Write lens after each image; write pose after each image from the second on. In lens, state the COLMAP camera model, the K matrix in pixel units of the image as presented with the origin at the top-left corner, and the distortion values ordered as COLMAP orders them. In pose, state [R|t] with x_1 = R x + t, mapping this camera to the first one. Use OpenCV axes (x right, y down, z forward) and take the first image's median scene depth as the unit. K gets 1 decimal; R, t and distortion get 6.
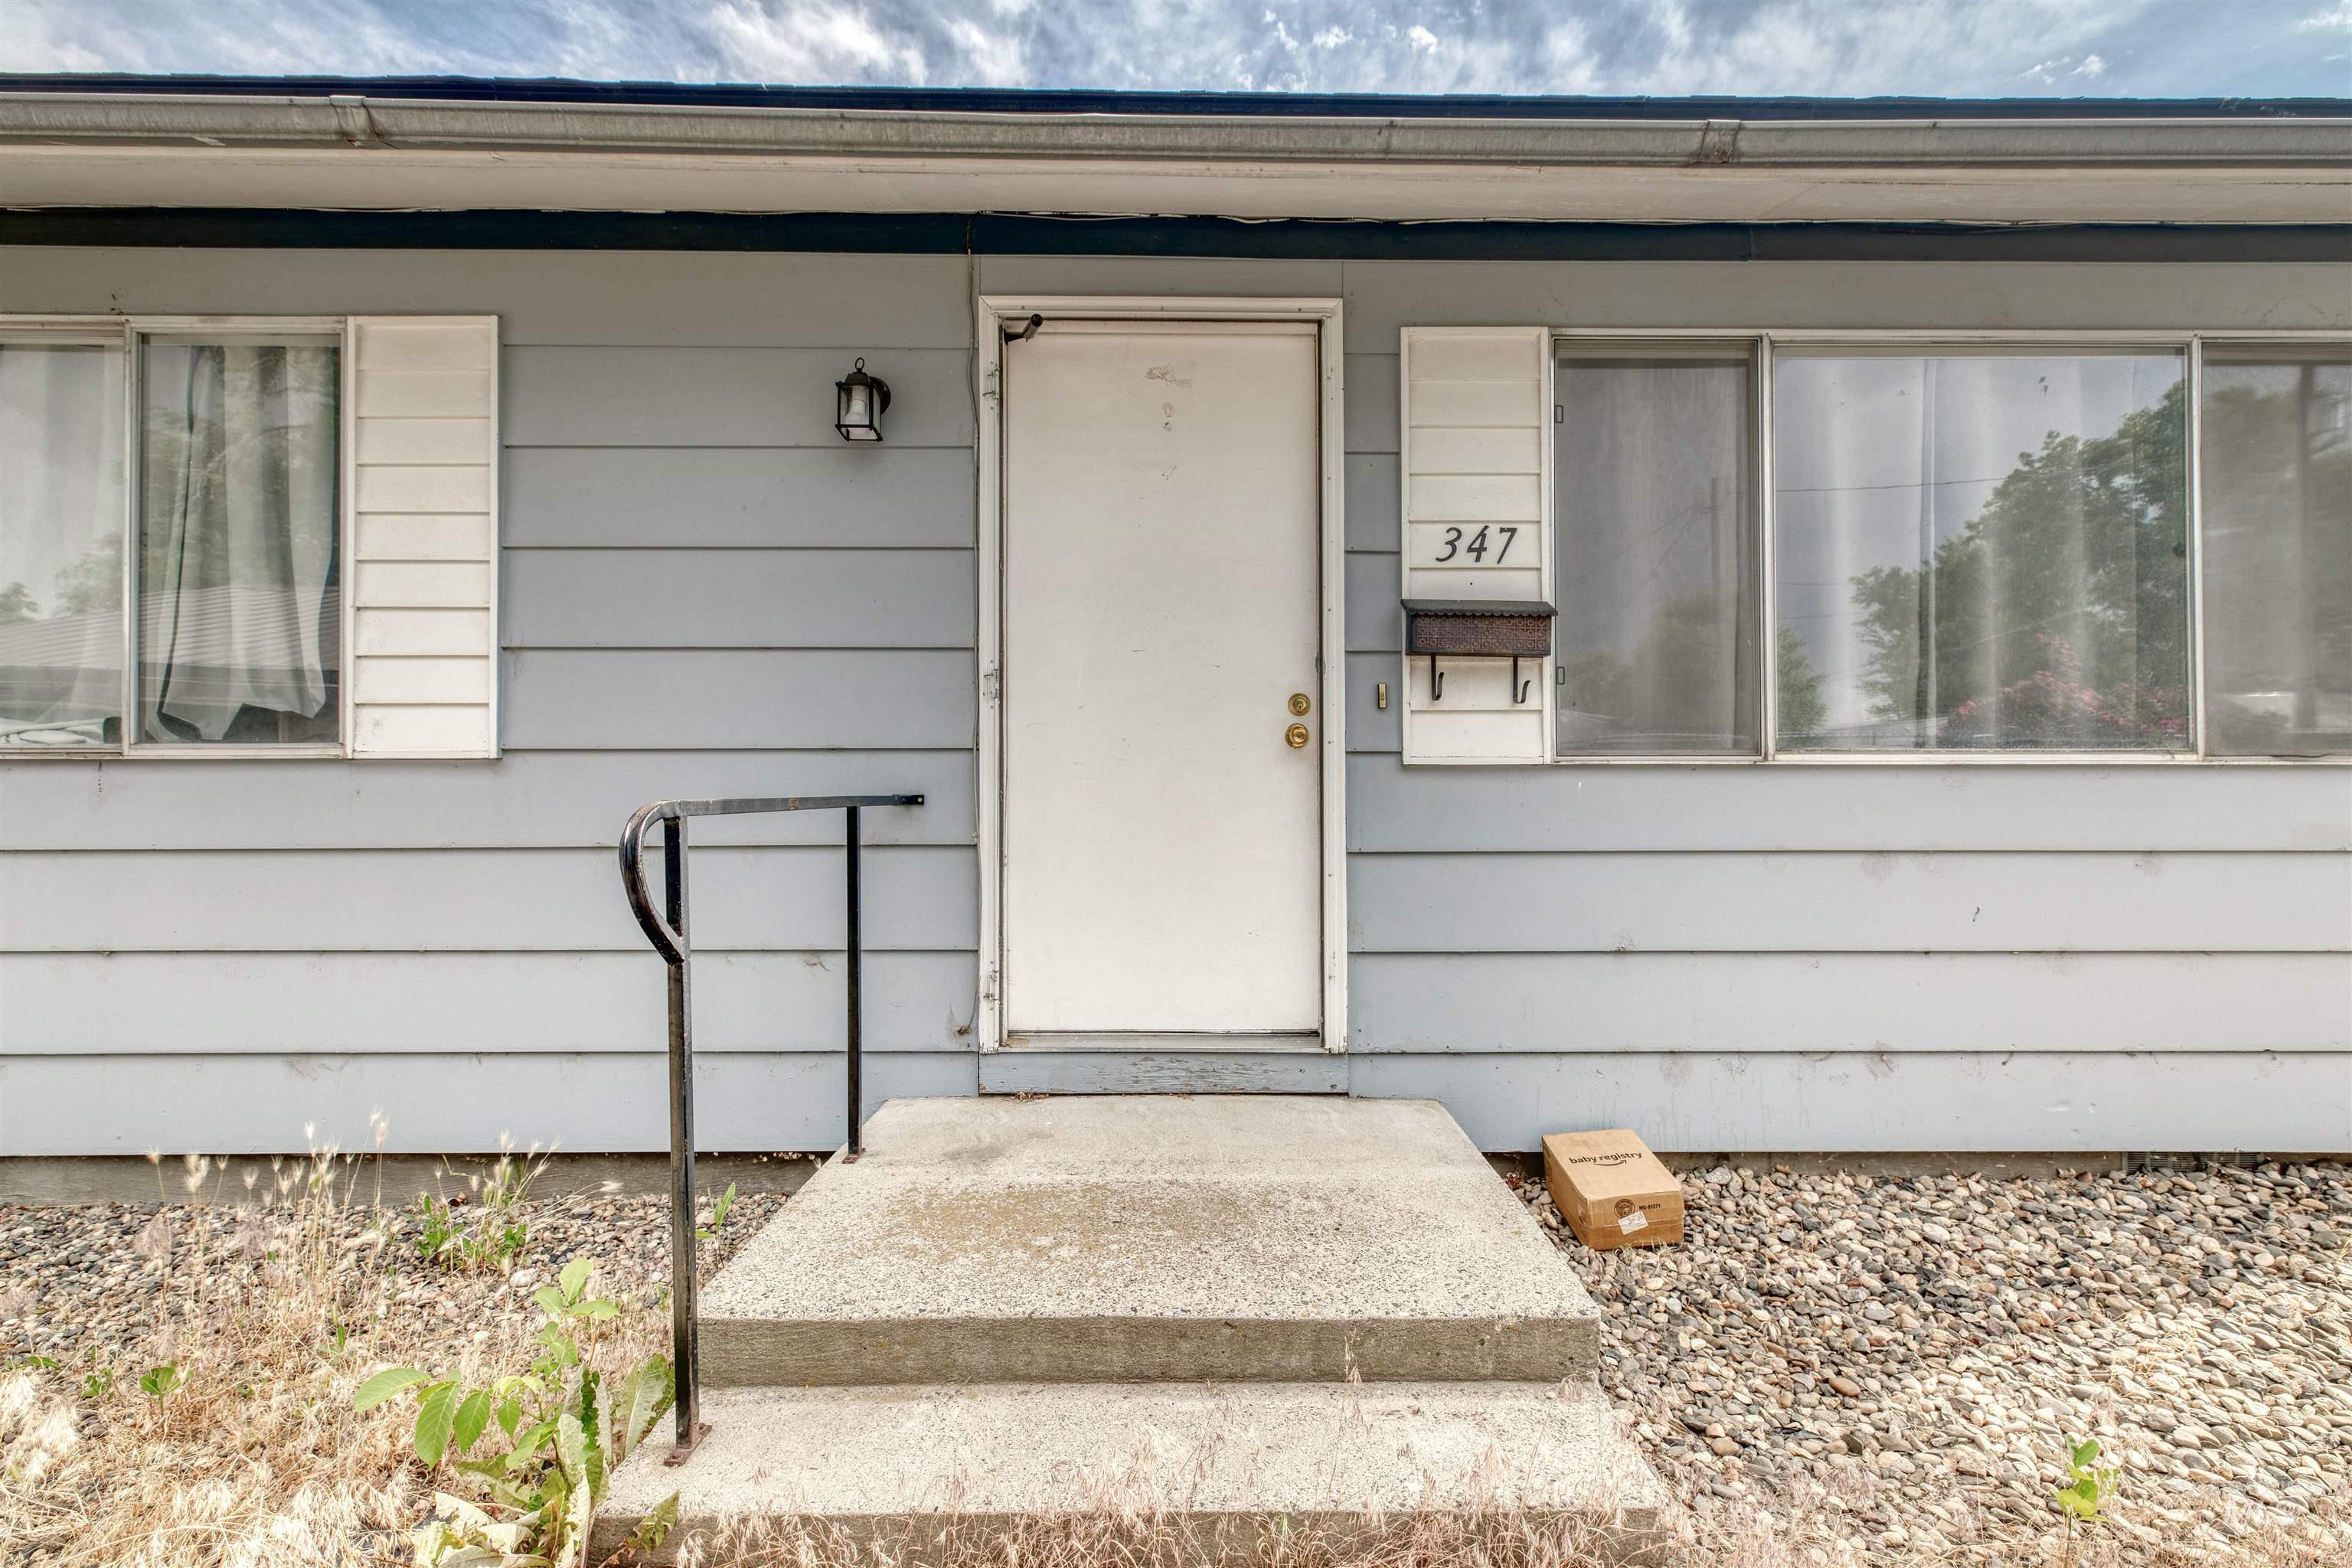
lens RADIAL K [[1062.9, 0, 1175.3], [0, 1062.9, 770.3], [0, 0, 1]] dist [0.003022, 0.001076]
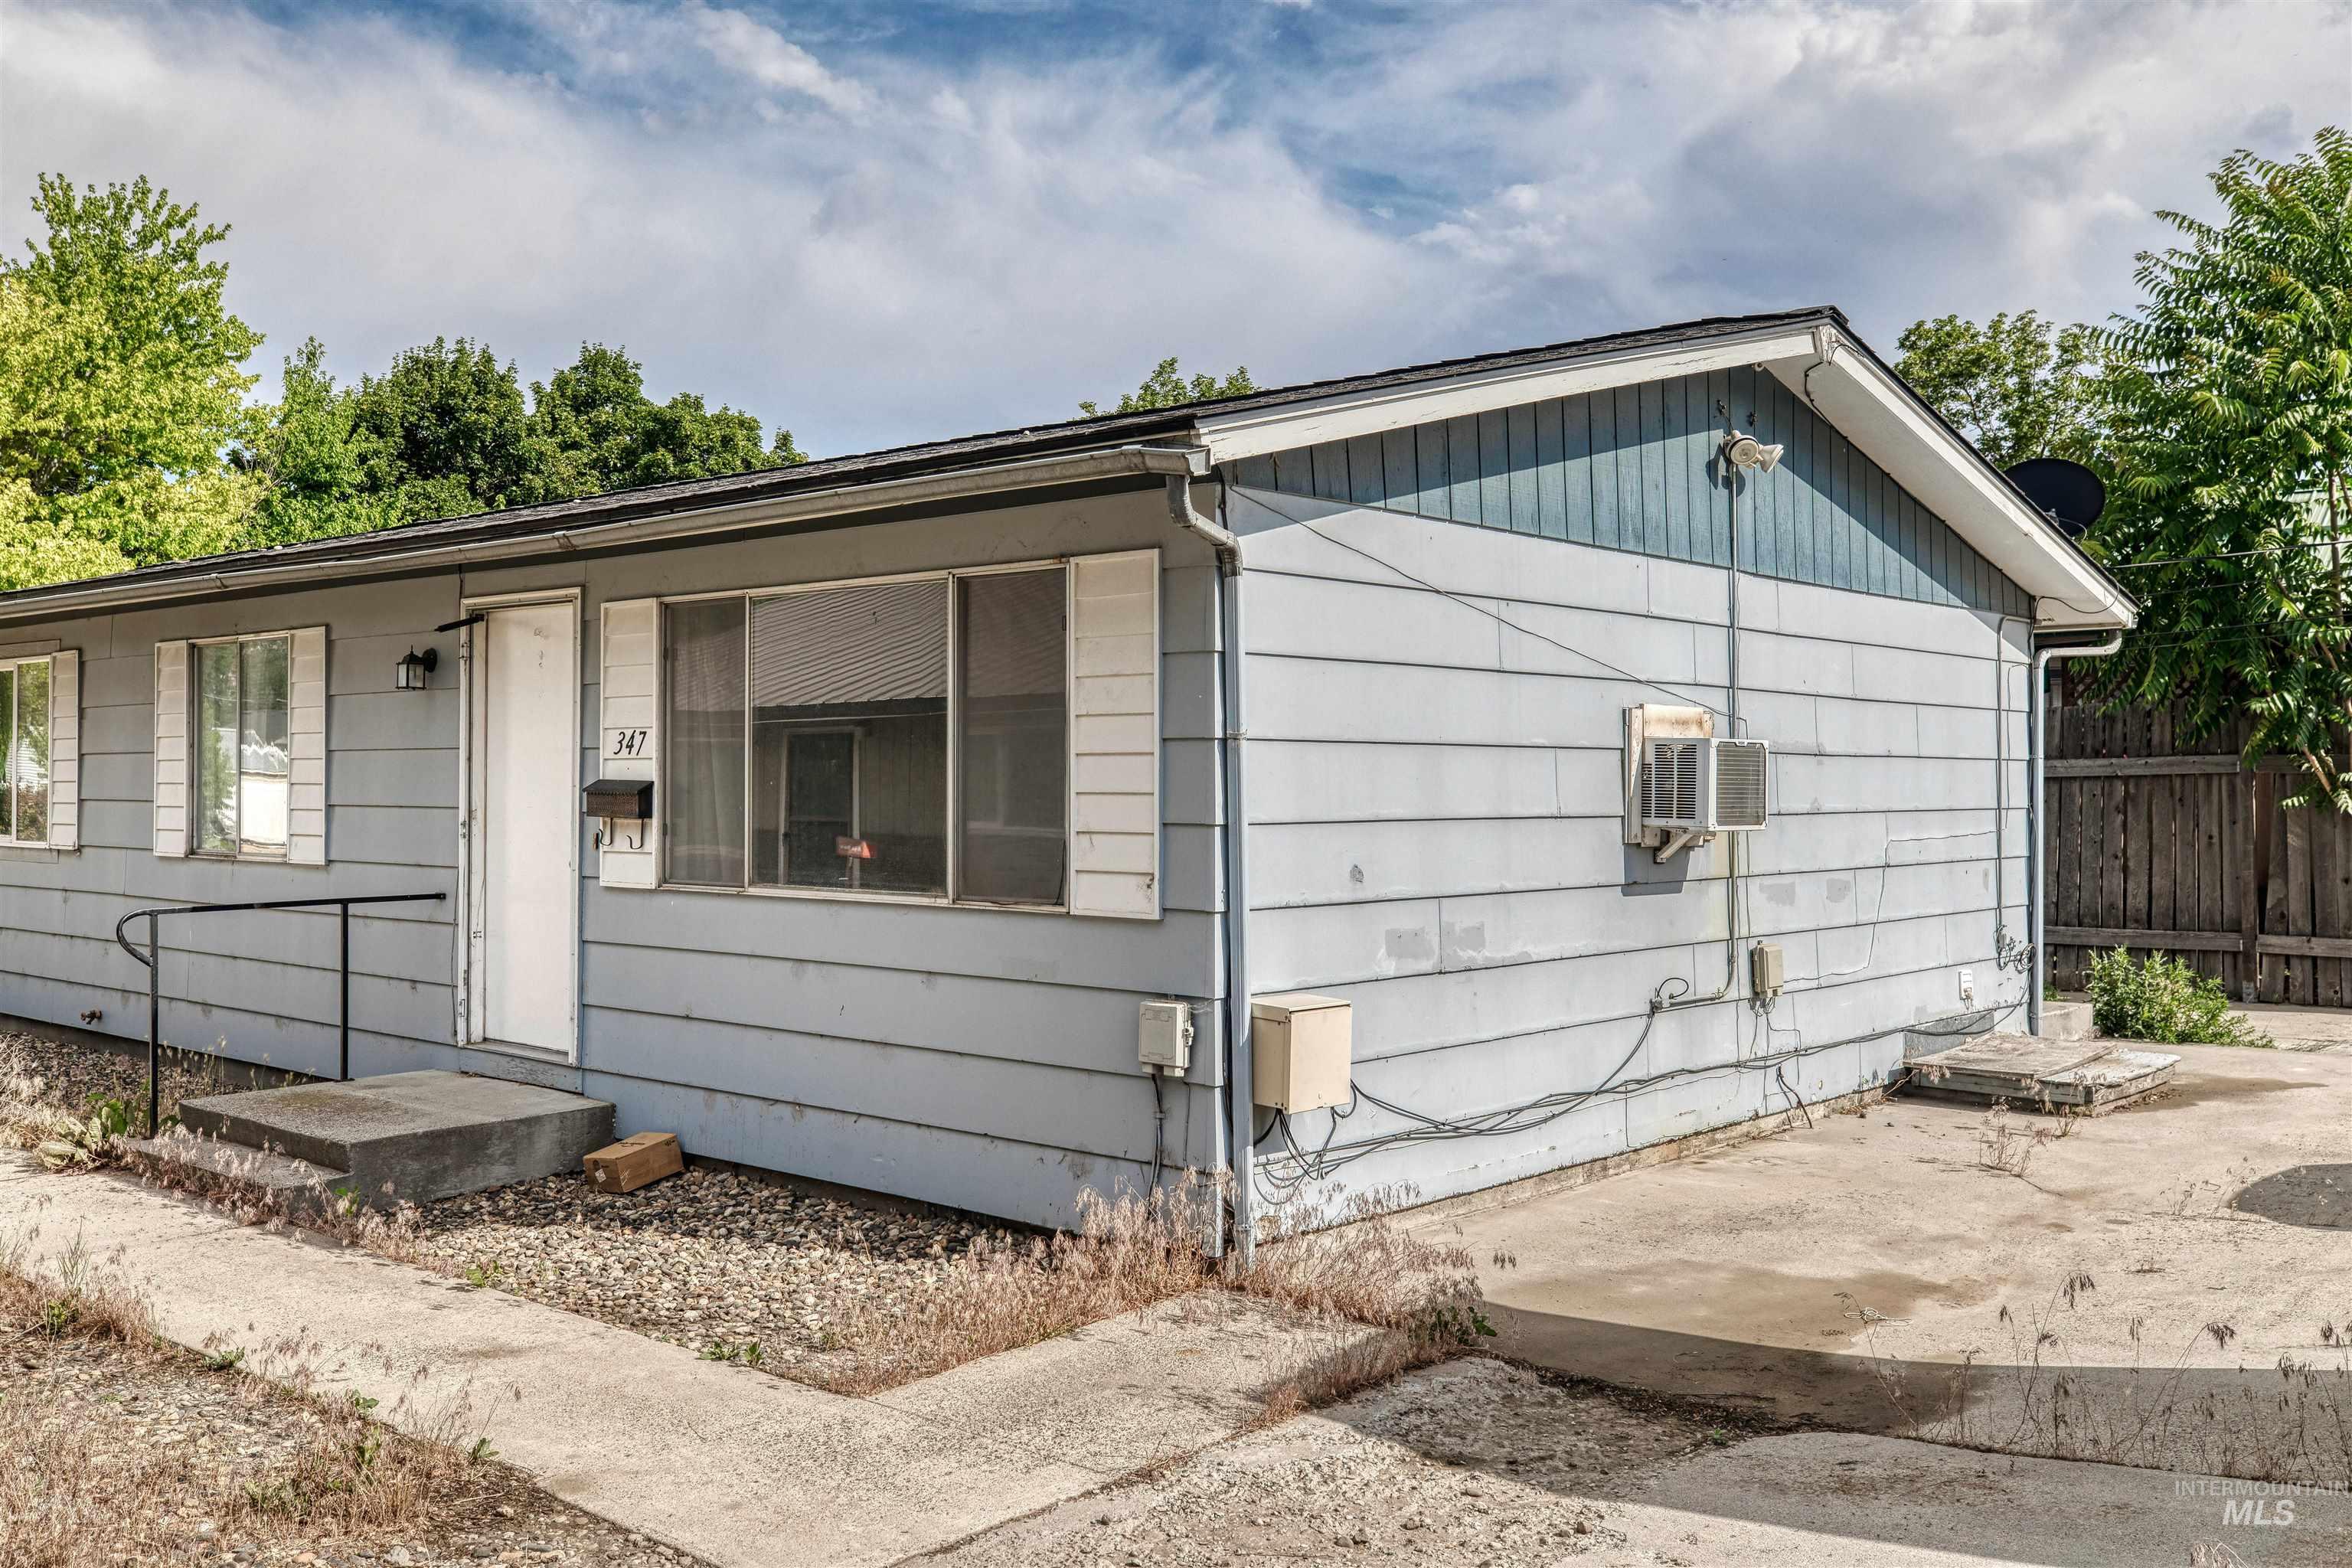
lens RADIAL K [[2070.1, 0, 1189.3], [0, 2070.1, 730.0], [0, 0, 1]] dist [0.001390, 0.009216]
pose [[0.746031, -0.014802, -0.665747, 2.870366], [0.007952, 0.999880, -0.013320, -0.185128], [0.665864, 0.004643, 0.746059, -0.686431]]
